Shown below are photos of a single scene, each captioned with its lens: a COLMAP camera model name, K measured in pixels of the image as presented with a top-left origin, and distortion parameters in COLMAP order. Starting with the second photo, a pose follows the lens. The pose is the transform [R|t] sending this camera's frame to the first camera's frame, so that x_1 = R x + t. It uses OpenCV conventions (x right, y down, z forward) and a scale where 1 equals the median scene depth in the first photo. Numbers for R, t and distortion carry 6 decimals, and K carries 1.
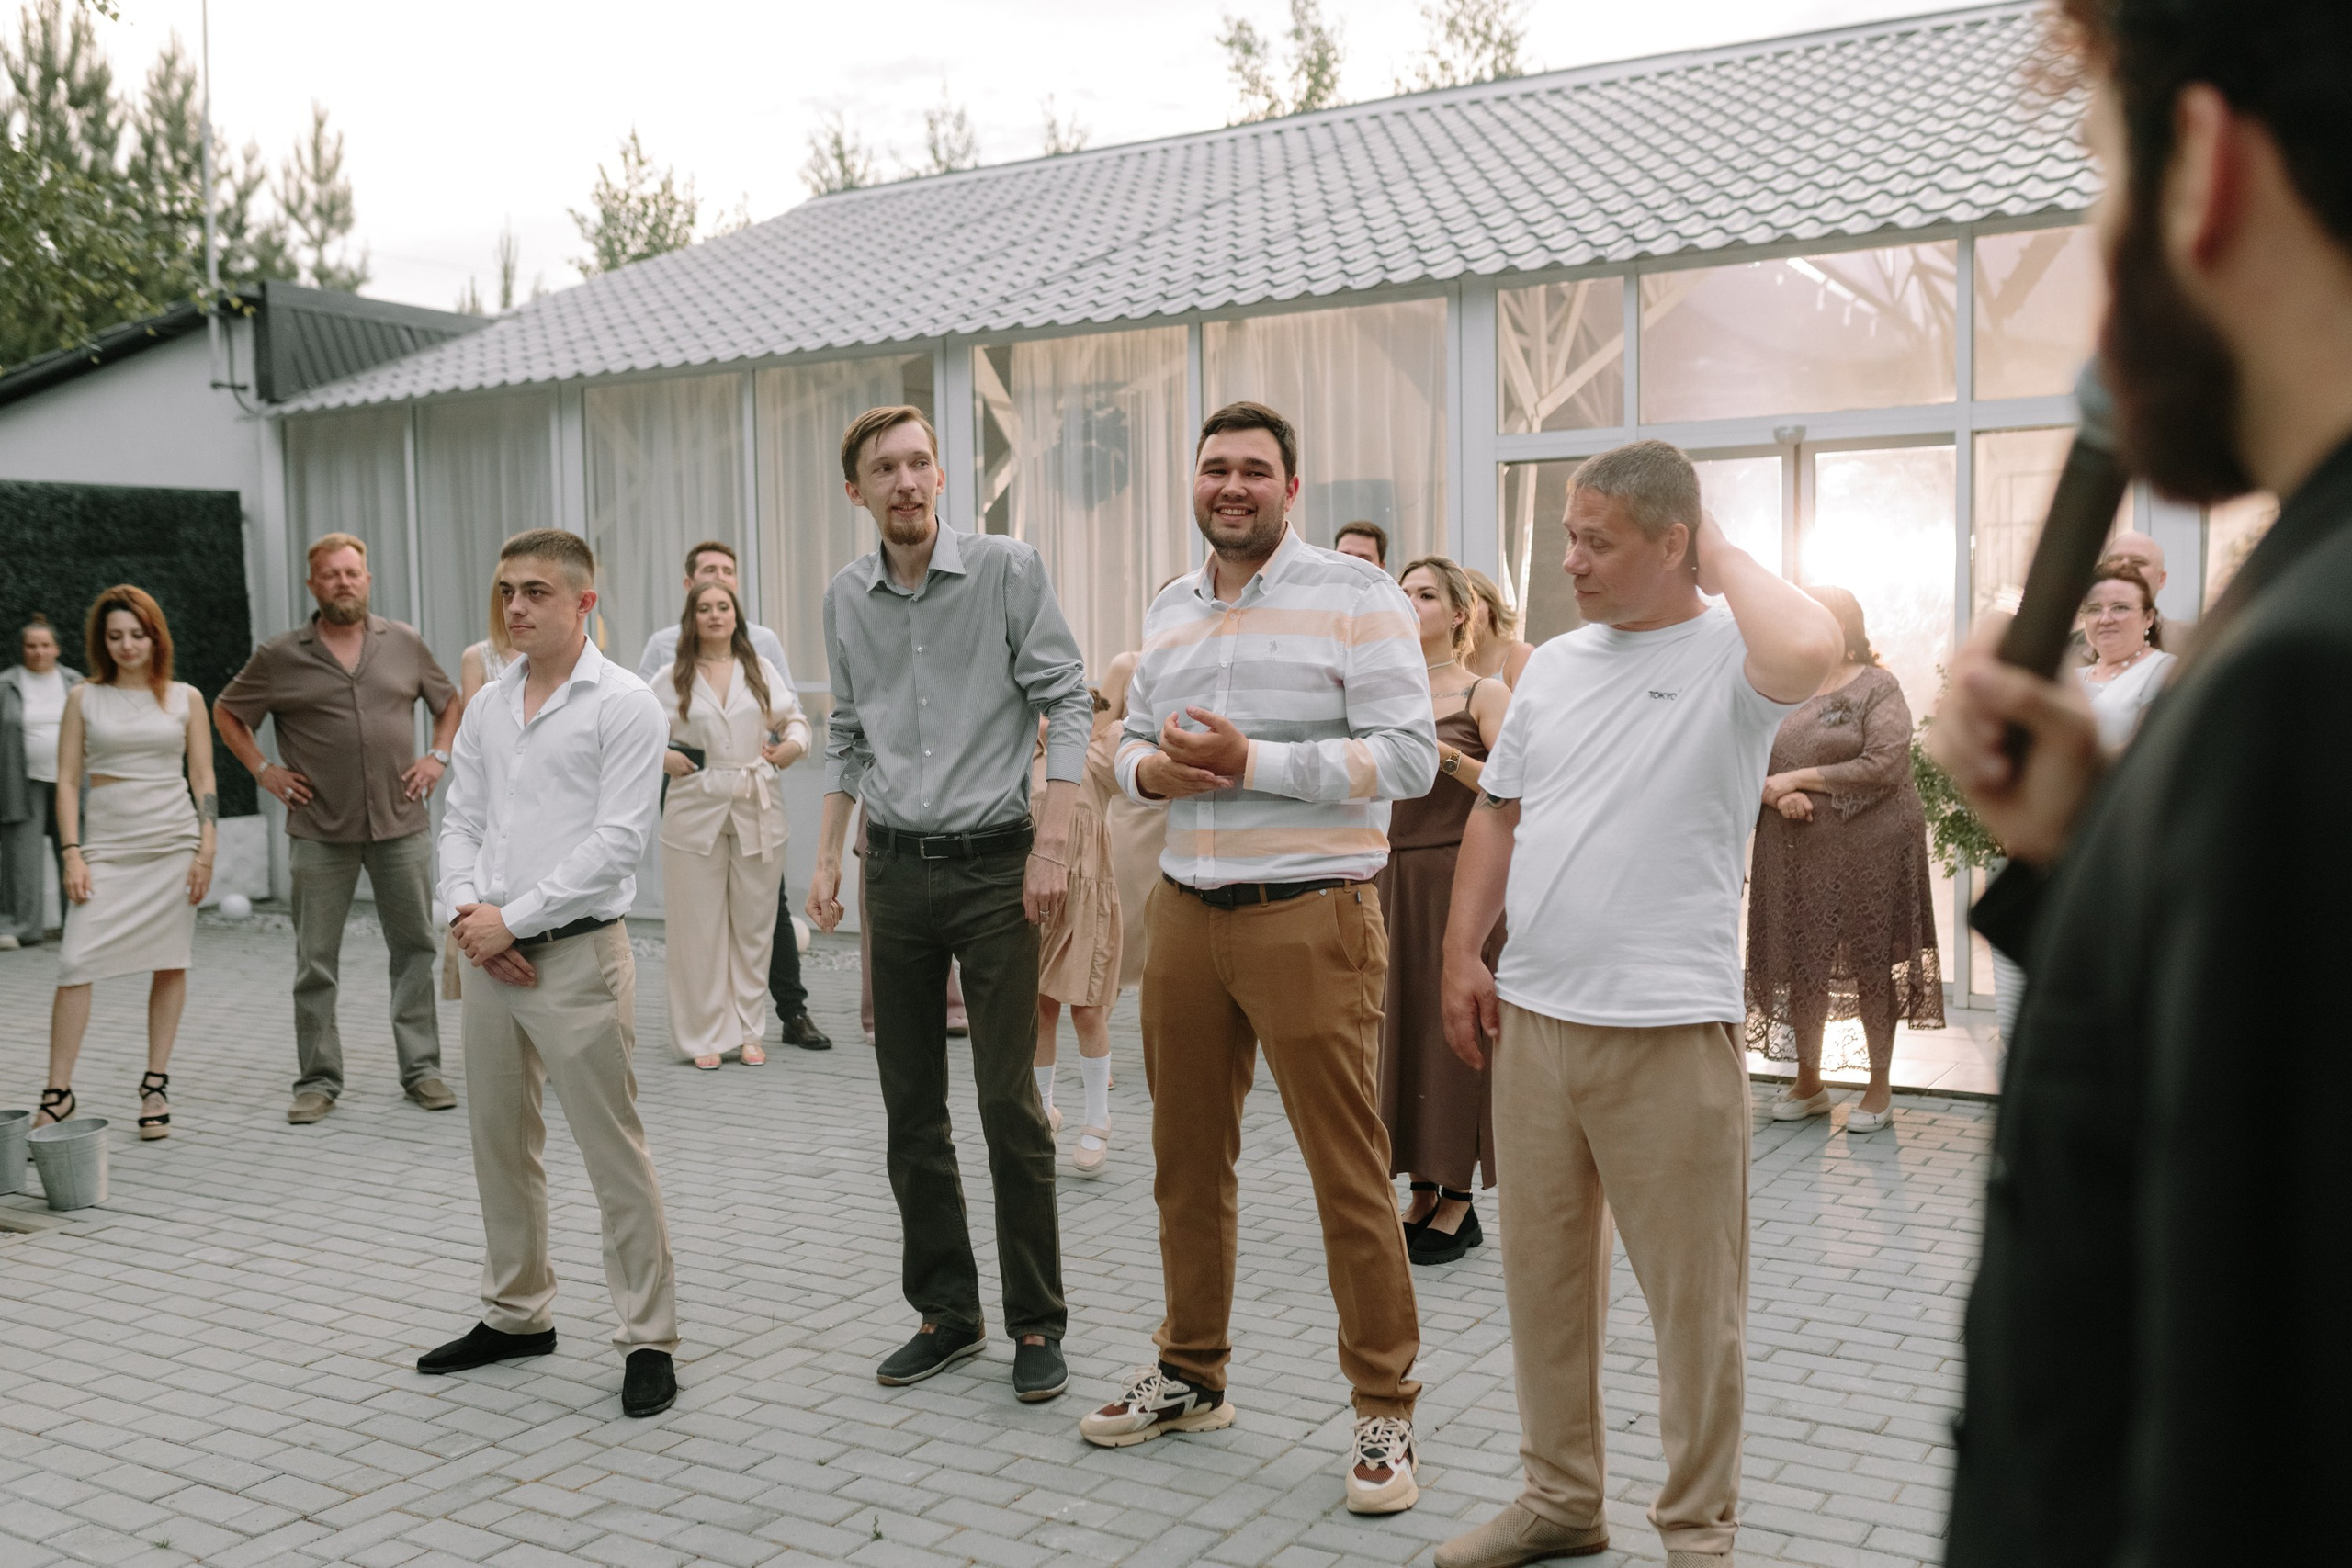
lens RADIAL K [[2183.5, 0, 1176.0], [0, 2183.5, 784.0], [0, 0, 1]] dist [0.000117, -0.000606]
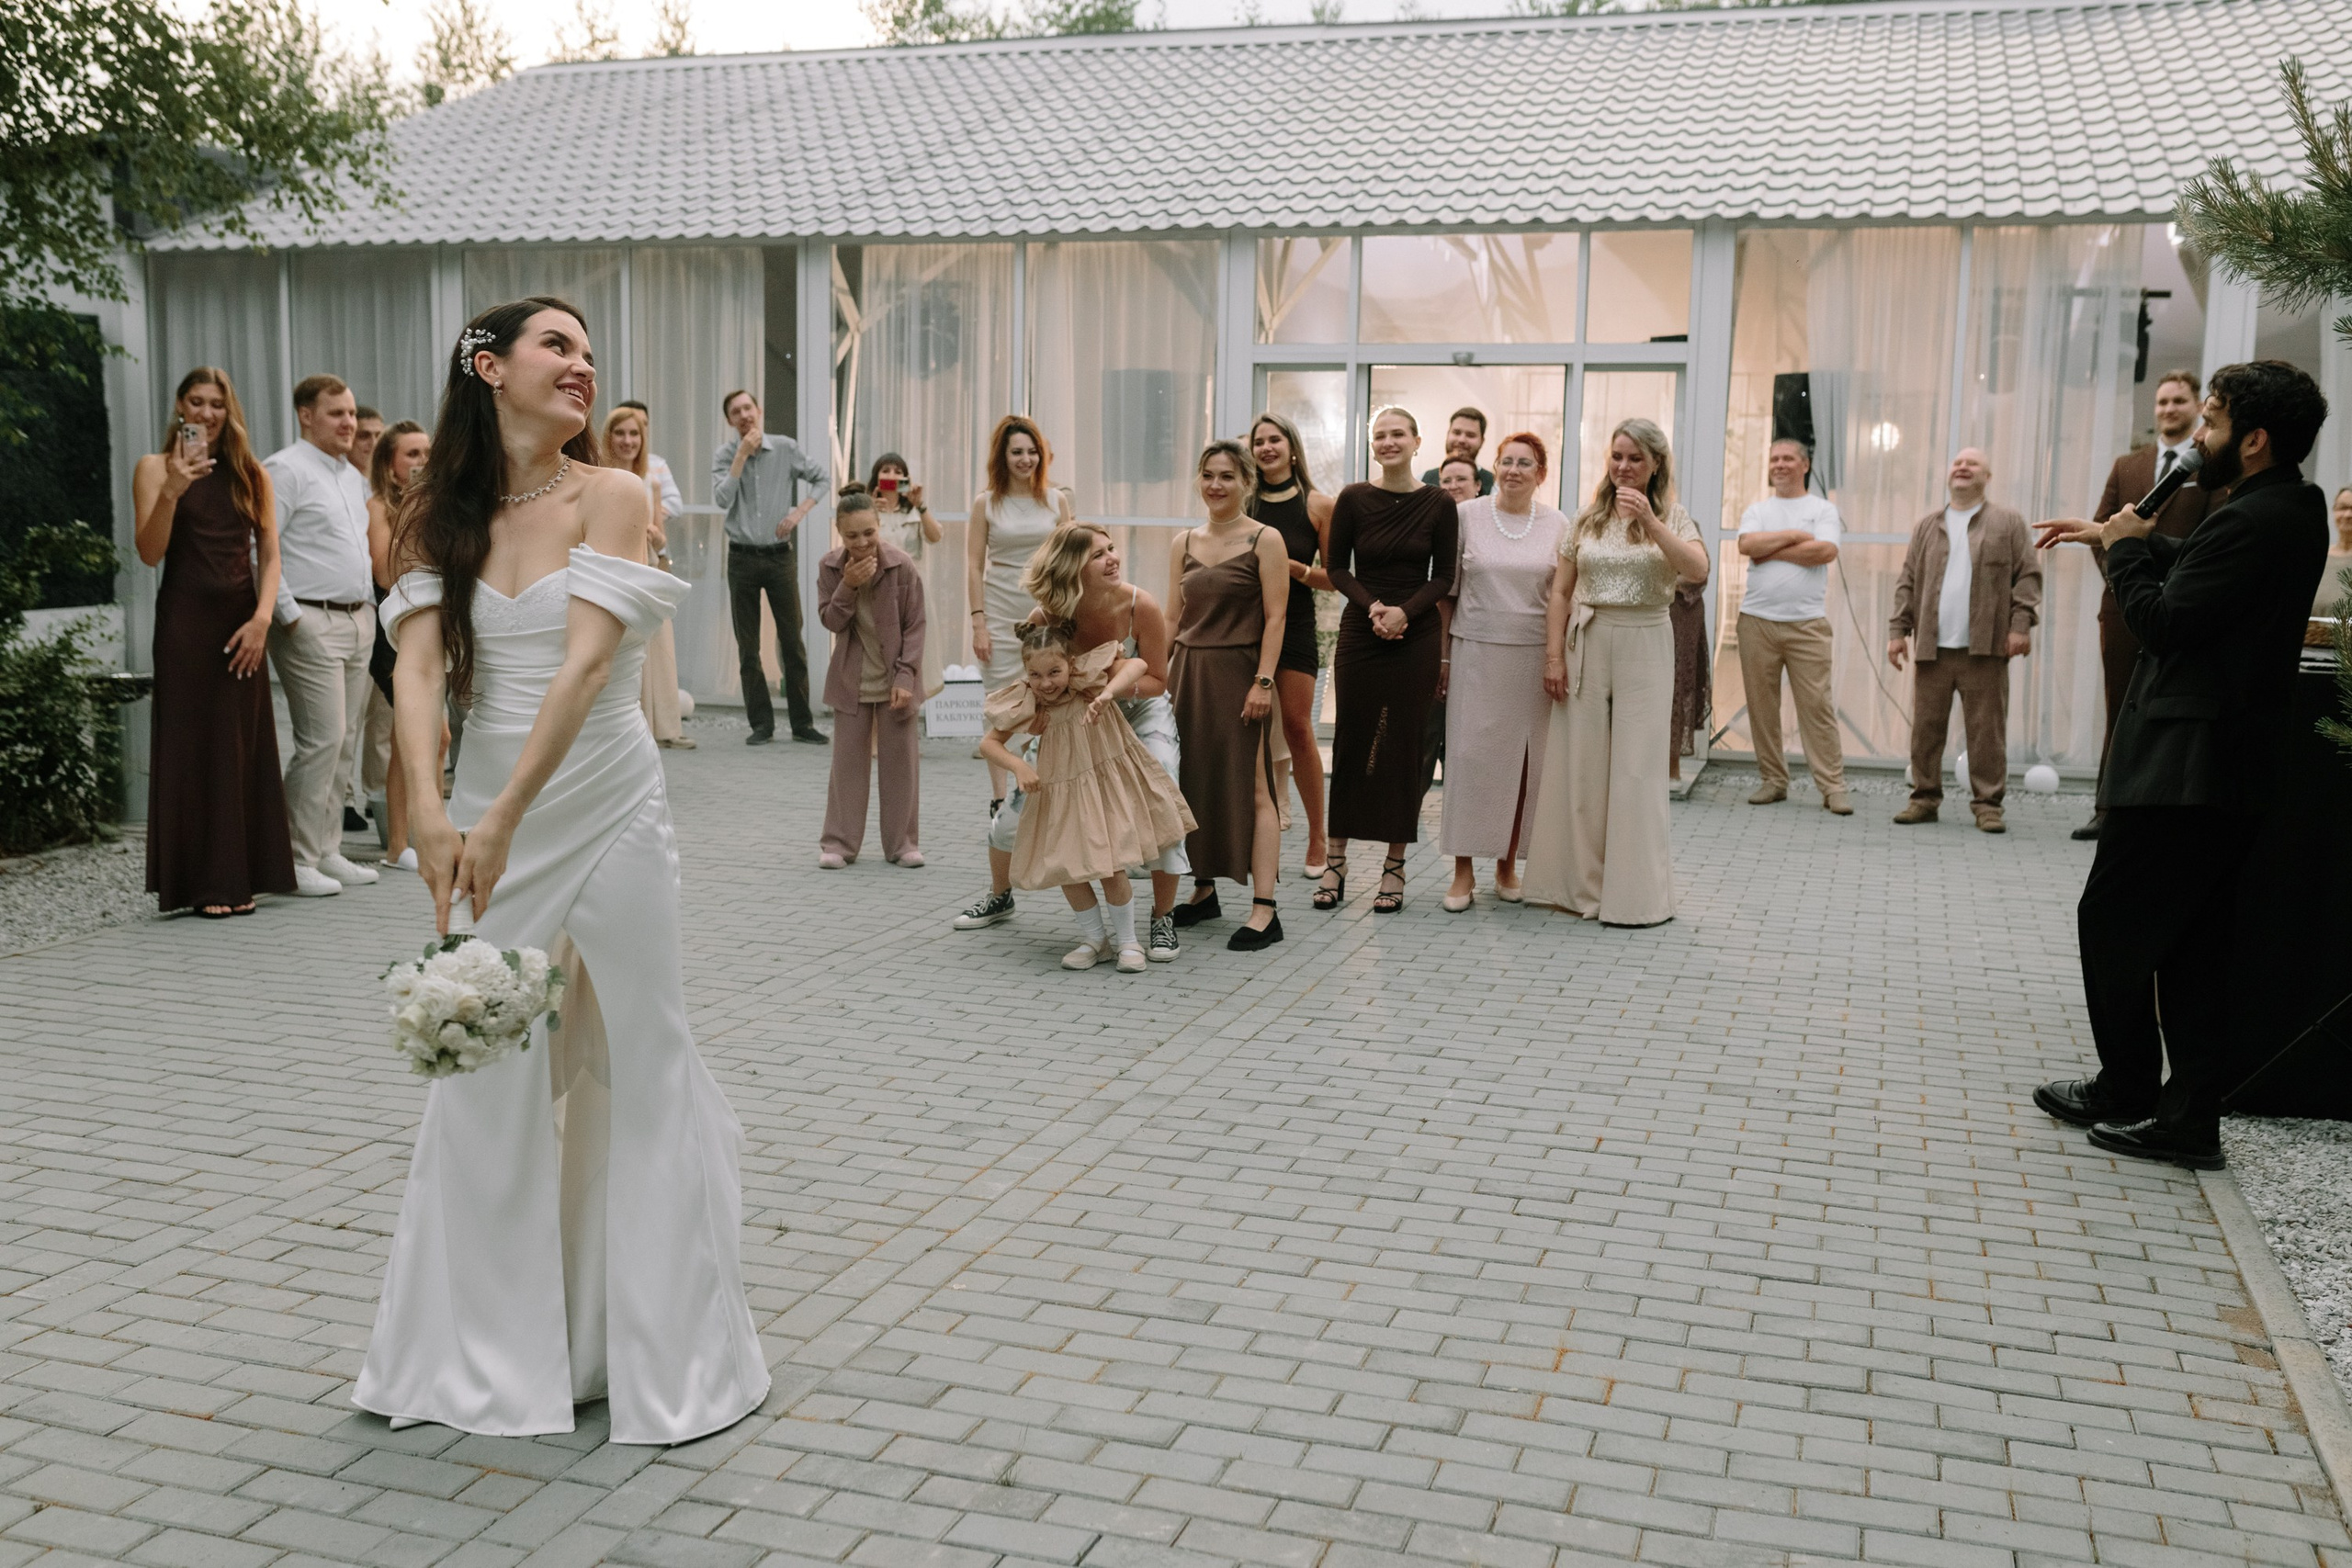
lens RADIAL K [[2183.5, 0, 1176.0], [0, 2183.5, 784.0], [0, 0, 1]] dist [0.000117, -0.000606]
pose [[0.969299, 0.005794, 0.245816, -0.231365], [-0.022749, 0.997548, 0.066190, 0.027424], [-0.244830, -0.069750, 0.967054, -0.336180]]
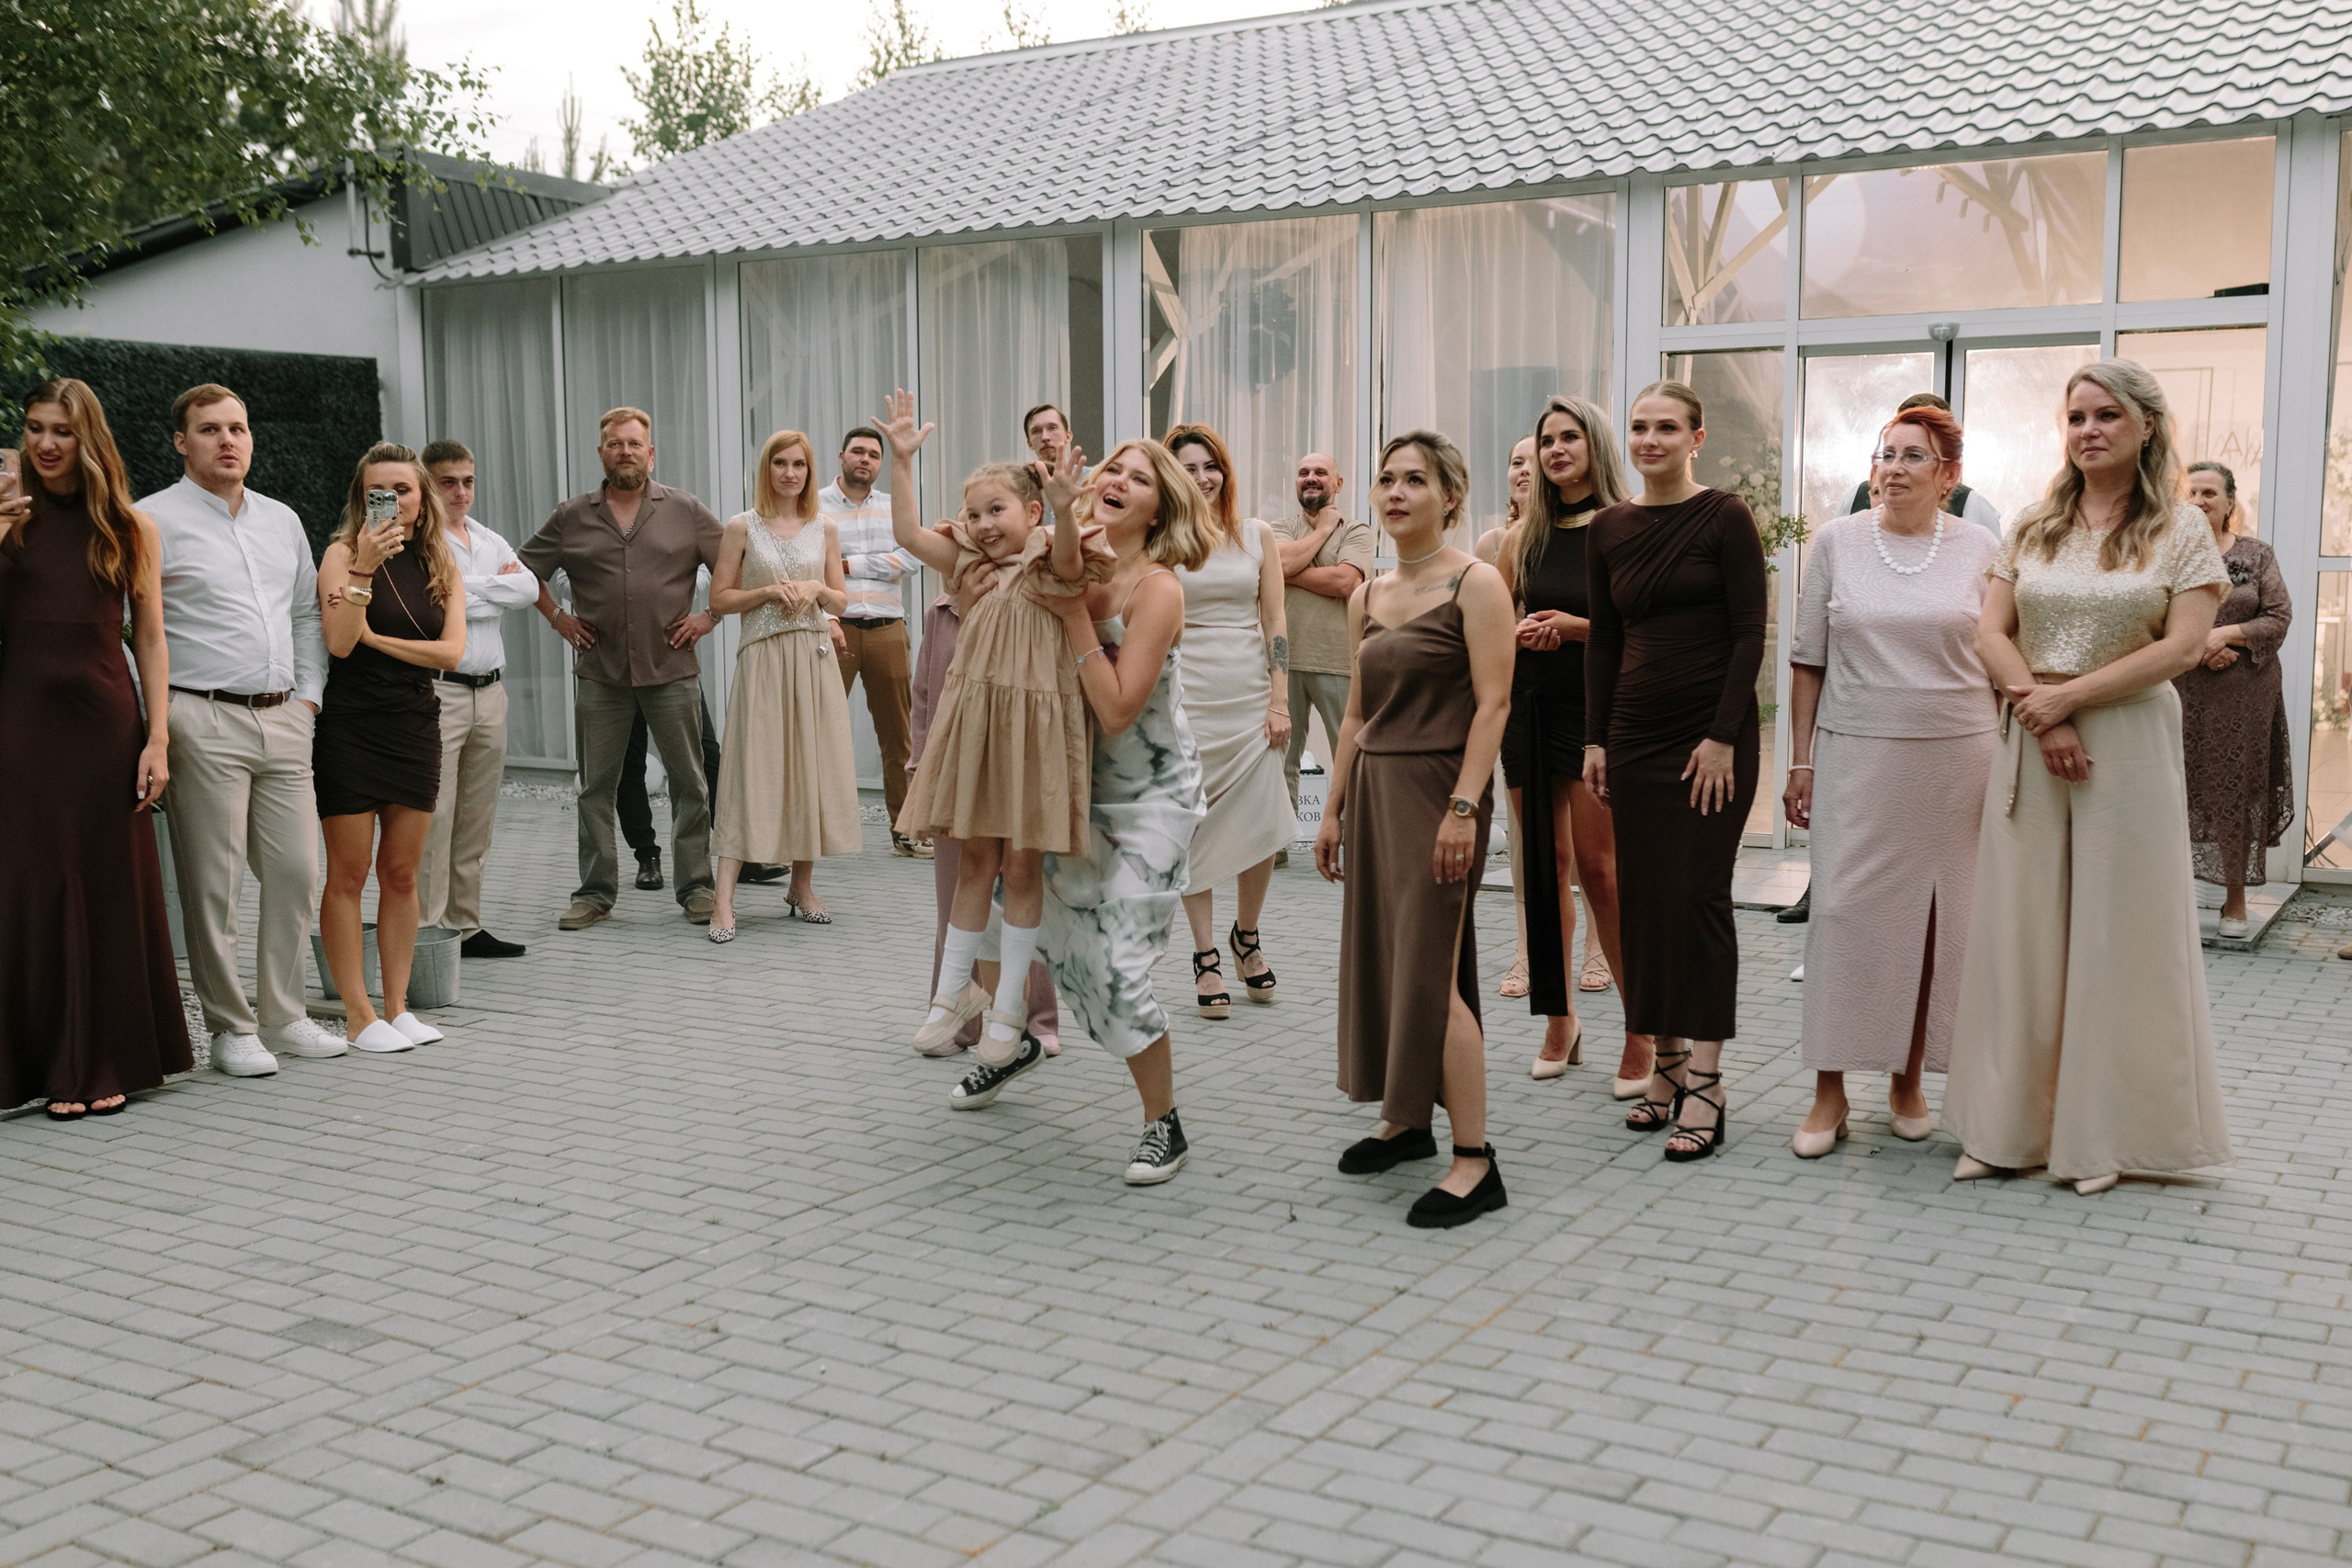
lens RADIAL K [[2315.2, 0, 1233.7], [0, 2315.2, 825.5], [0, 0, 1]] dist [-0.002071, -0.006008]
pose [[0.999650, 0.012188, 0.023460, -0.079421], [-0.013558, 0.998158, 0.059141, 0.016475], [-0.022696, -0.059439, 0.997974, -0.119095]]
